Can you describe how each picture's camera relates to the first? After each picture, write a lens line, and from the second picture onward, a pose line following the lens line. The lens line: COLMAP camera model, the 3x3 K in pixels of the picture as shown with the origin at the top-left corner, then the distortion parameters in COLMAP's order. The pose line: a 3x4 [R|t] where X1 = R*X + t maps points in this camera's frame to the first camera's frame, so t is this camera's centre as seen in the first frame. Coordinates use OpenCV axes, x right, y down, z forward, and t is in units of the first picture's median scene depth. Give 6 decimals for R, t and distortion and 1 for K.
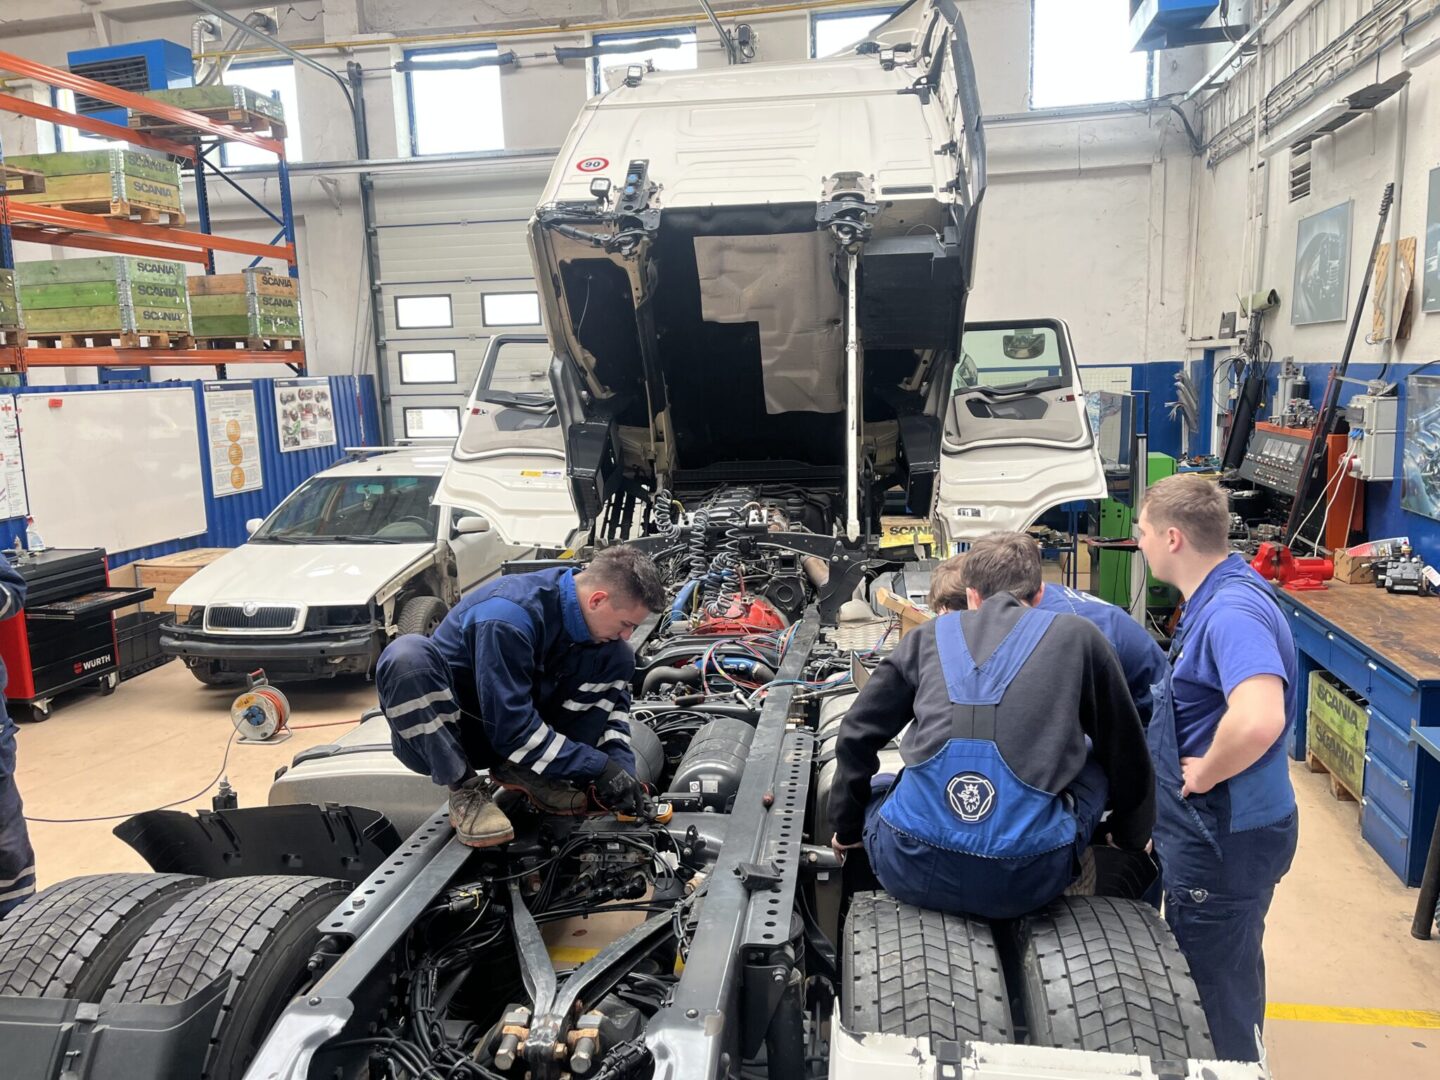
lens RADIAL K [[1069.8, 0, 720.0], [0, 1069.8, 540.0], [0, 0, 1]] dist [0.058163, -0.091882]
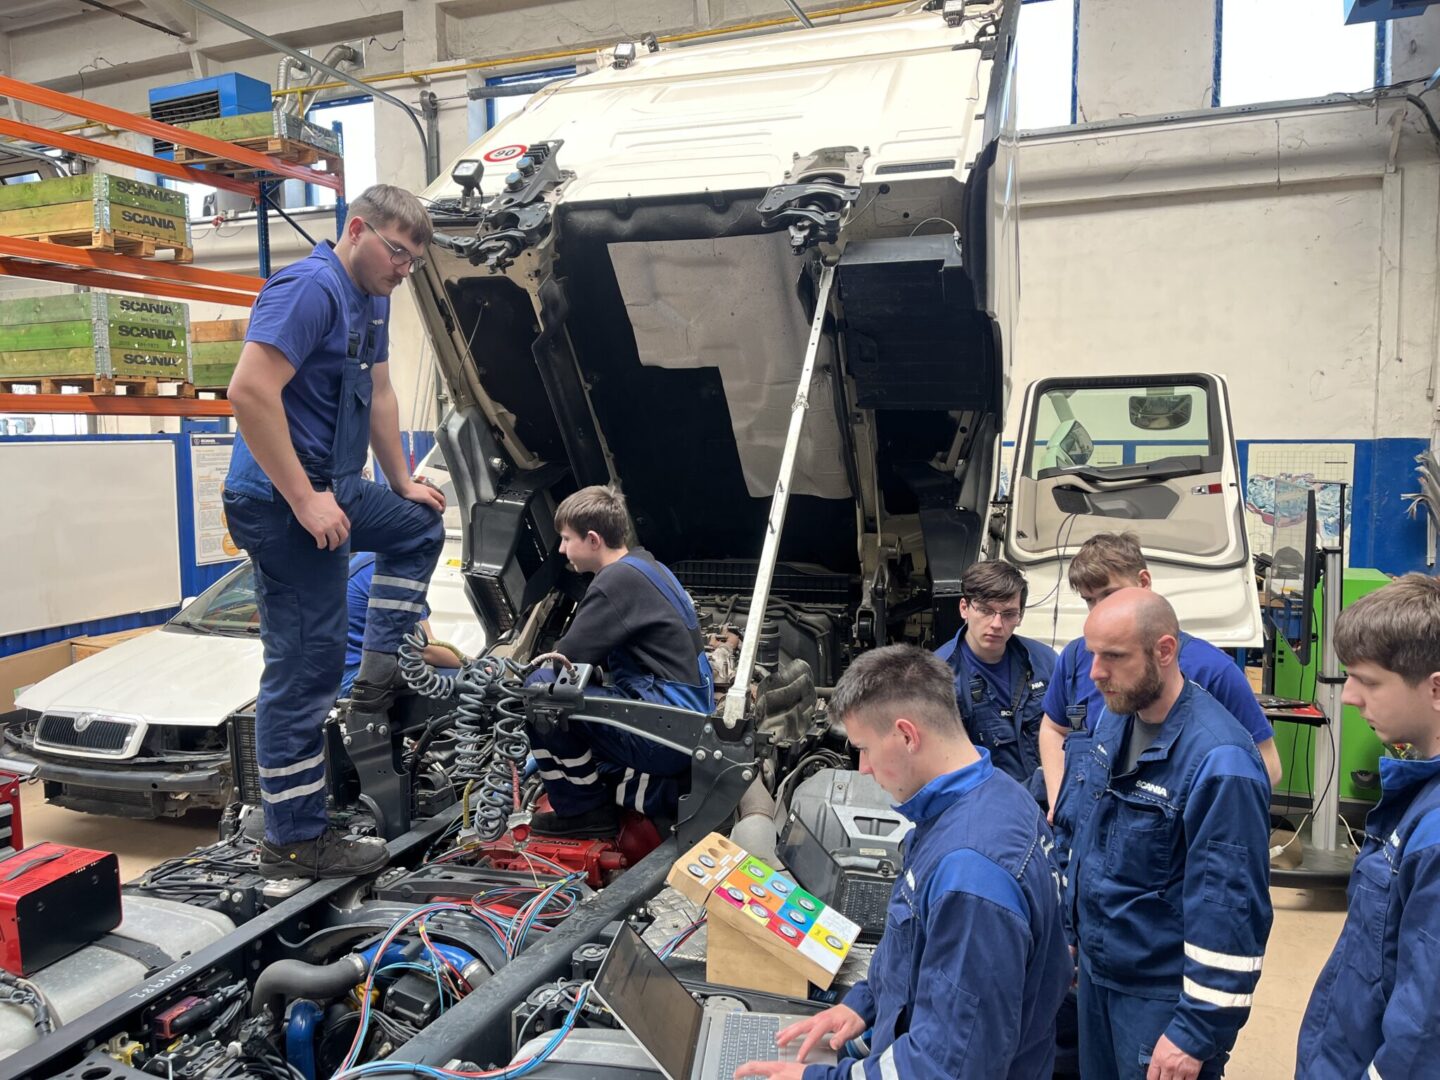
lens RADIAL K [[1060.1, 0, 726.3], [0, 1060.1, 530.2], [0, 0, 1]] dist [0.081883, -0.116974]
pose [[0.979152, 0.041326, -0.198882, 0.154216], [-0.054388, 0.996675, -0.060668, -0.046989], [0.195713, 0.070220, 0.978144, 0.278062]]
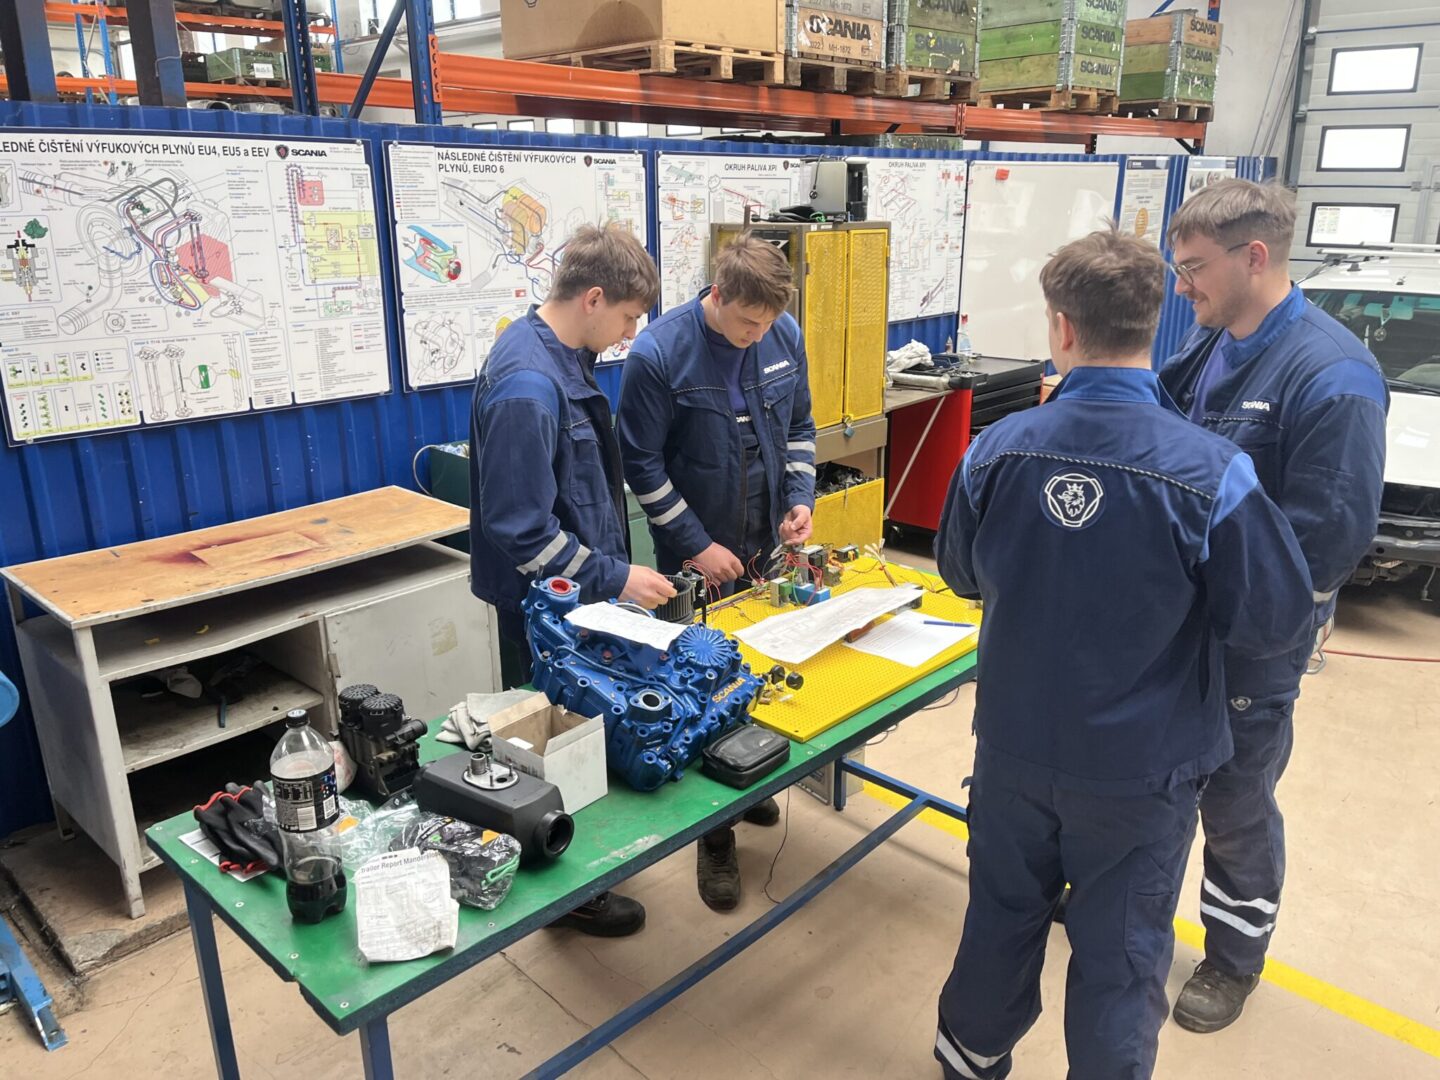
lens RADIAL K [[1069.8, 0, 720.0], [0, 1069.8, 540.0], [0, 0, 1]] dist [0.058163, -0.091882]
pose [[0.839604, 0.190843, -0.508571, -0.329429], [-0.103664, 0.975338, 0.194859, 0.006065], [0.533216, -0.110884, 0.838681, 0.173518]]
